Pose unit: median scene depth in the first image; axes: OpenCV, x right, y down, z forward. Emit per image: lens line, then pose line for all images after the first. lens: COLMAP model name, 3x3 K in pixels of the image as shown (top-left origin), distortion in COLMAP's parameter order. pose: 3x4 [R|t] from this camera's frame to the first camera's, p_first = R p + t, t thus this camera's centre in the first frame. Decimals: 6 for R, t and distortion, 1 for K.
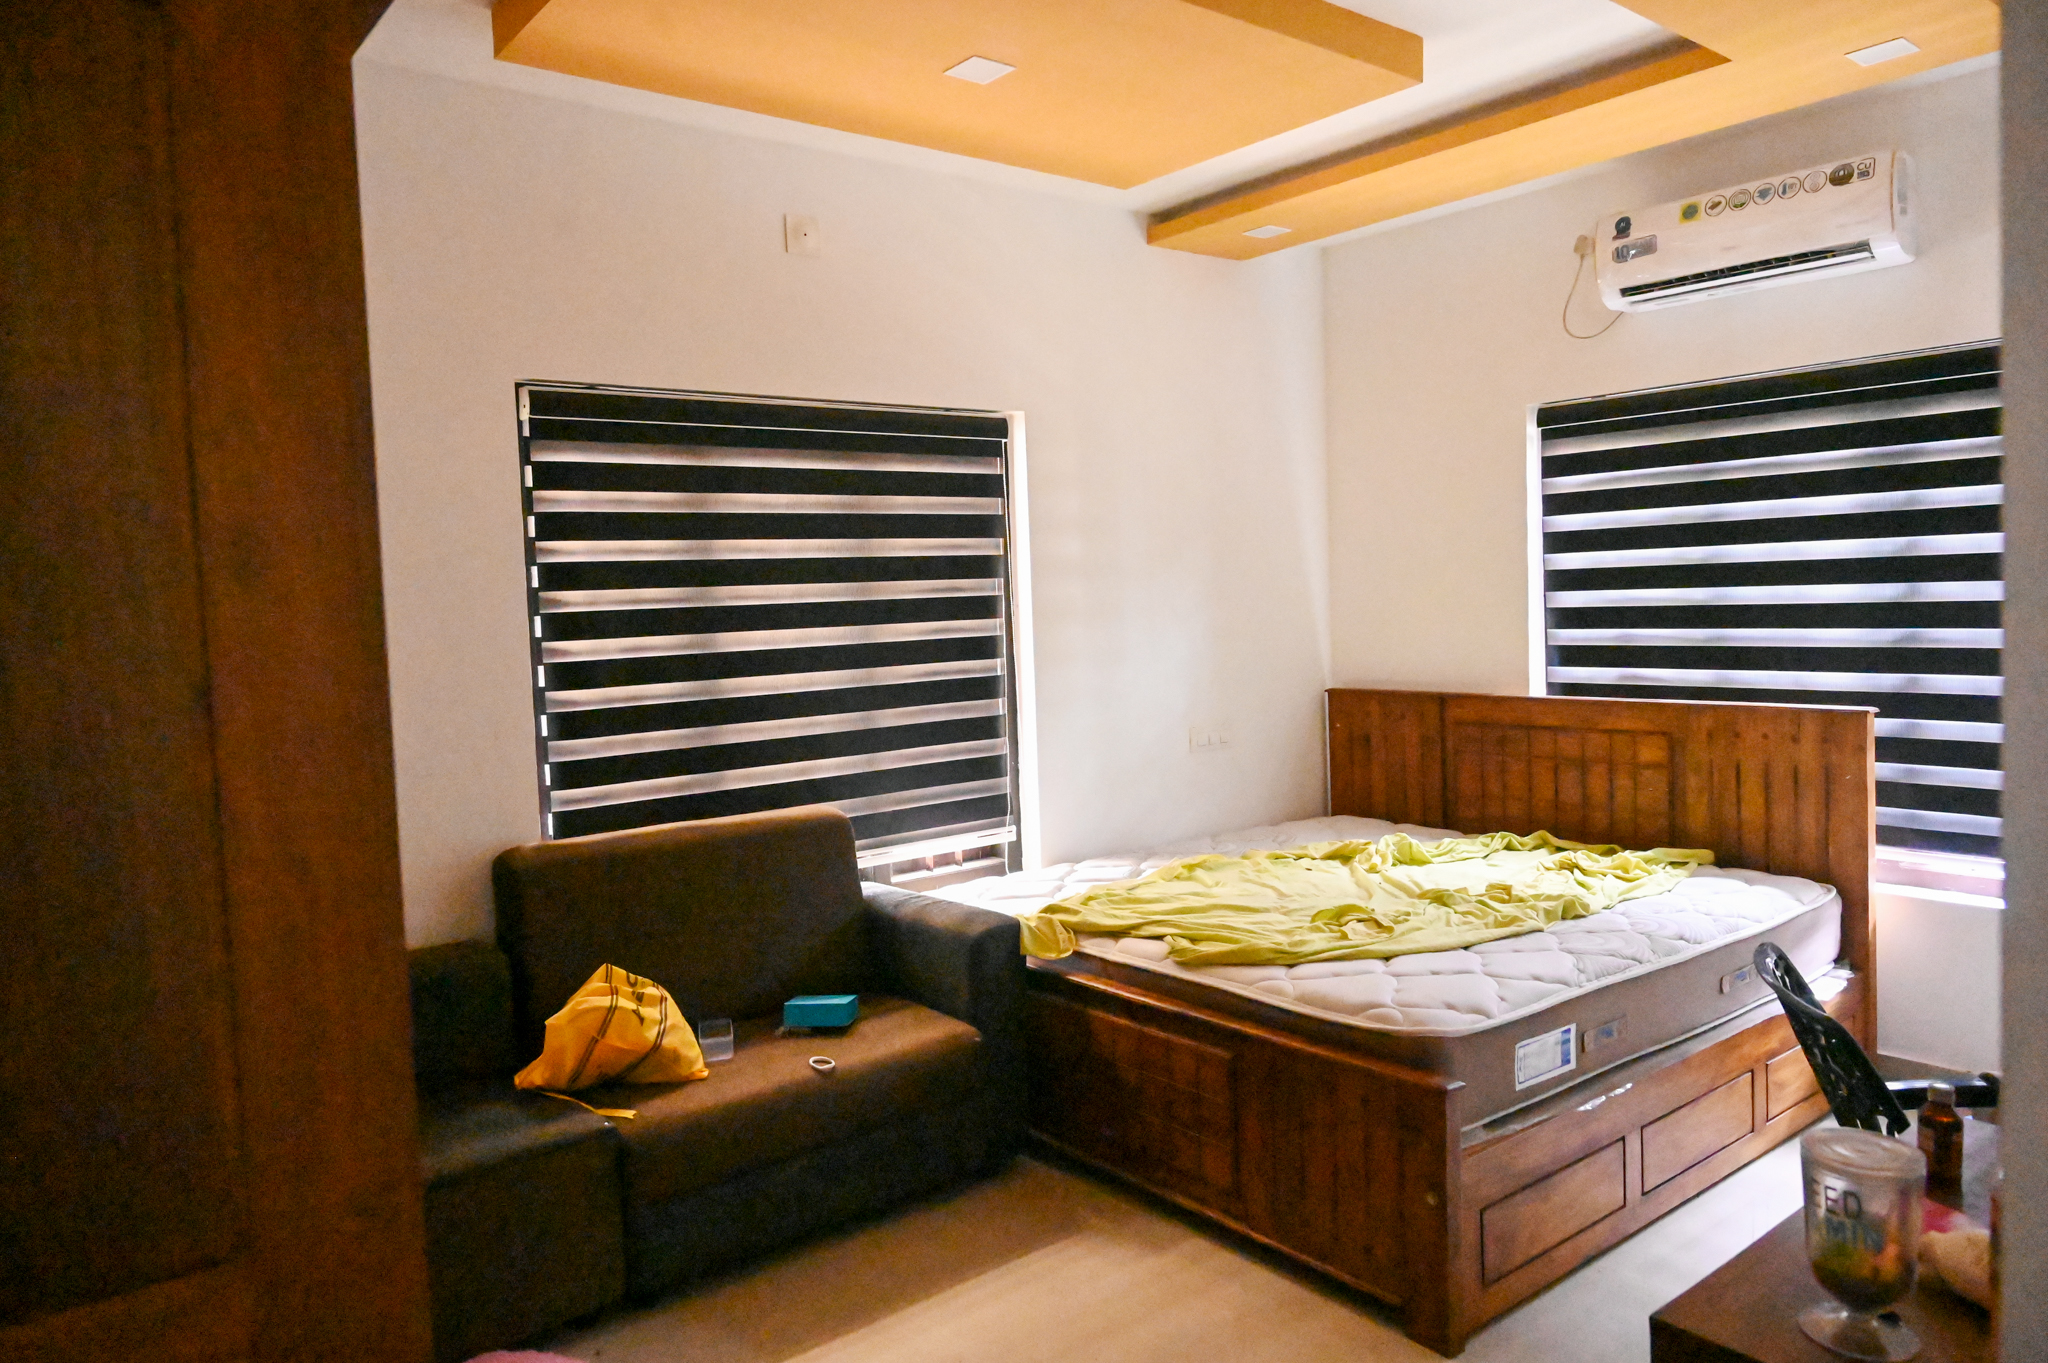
lens RADIAL K [[1384.8, 0, 1024.0], [0, 1384.8, 681.5], [0, 0, 1]] dist [-0.007319, -0.000780]
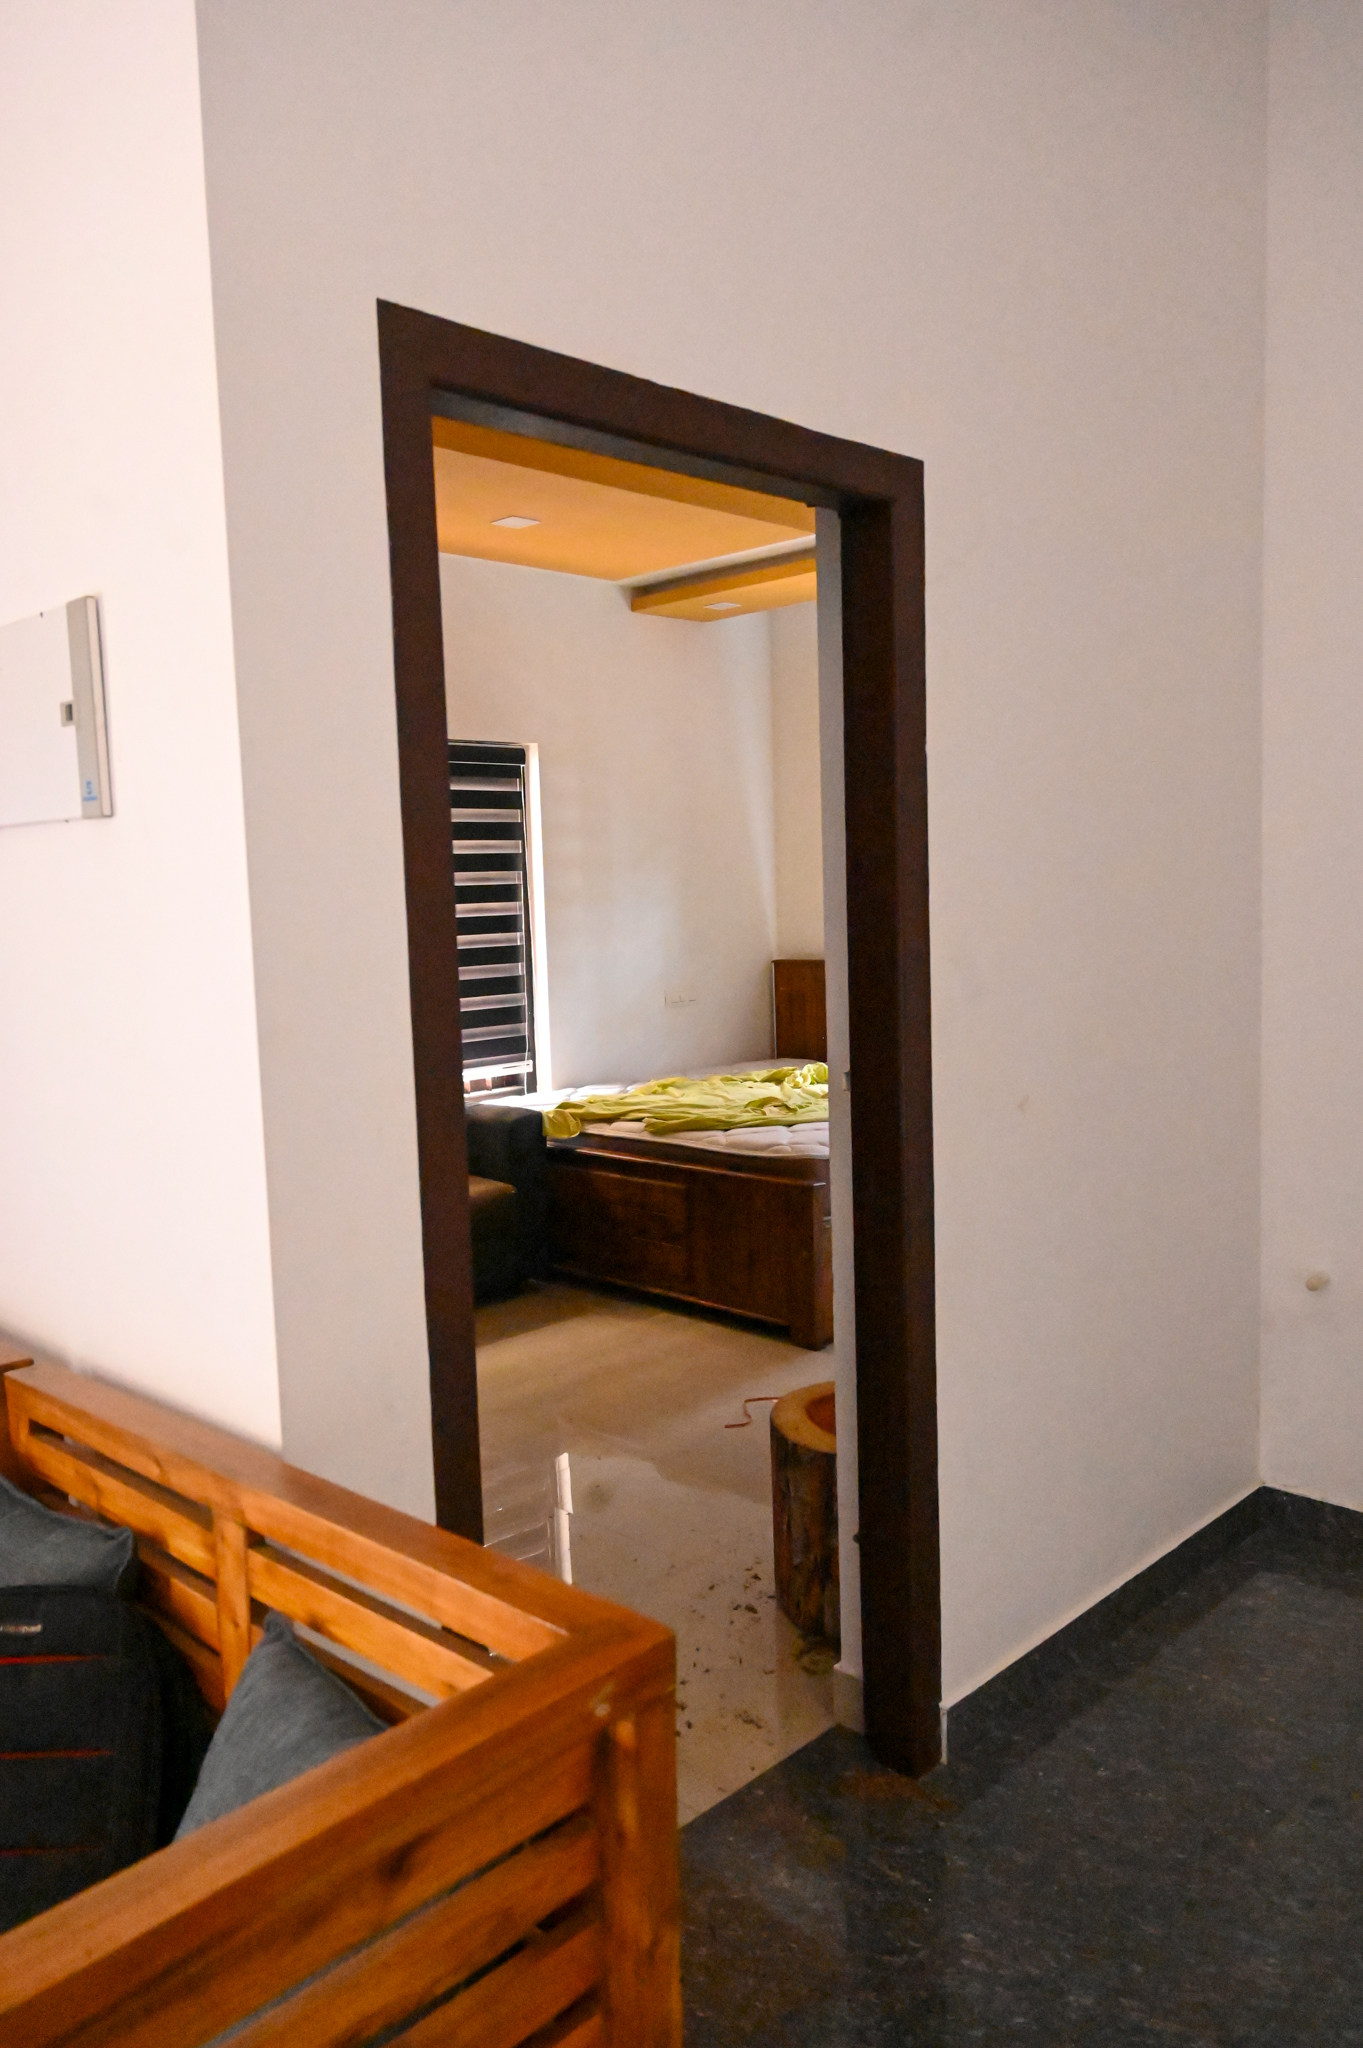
lens RADIAL K [[1523.7, 0, 681.5], [0, 1523.7, 1024.0], [0, 0, 1]] dist [-0.001513, 0.000729]
pose [[0.992980, -0.004468, 0.118201, -0.039173], [0.001480, 0.999678, 0.025351, 0.036534], [-0.118276, -0.024998, 0.992666, -0.488600]]
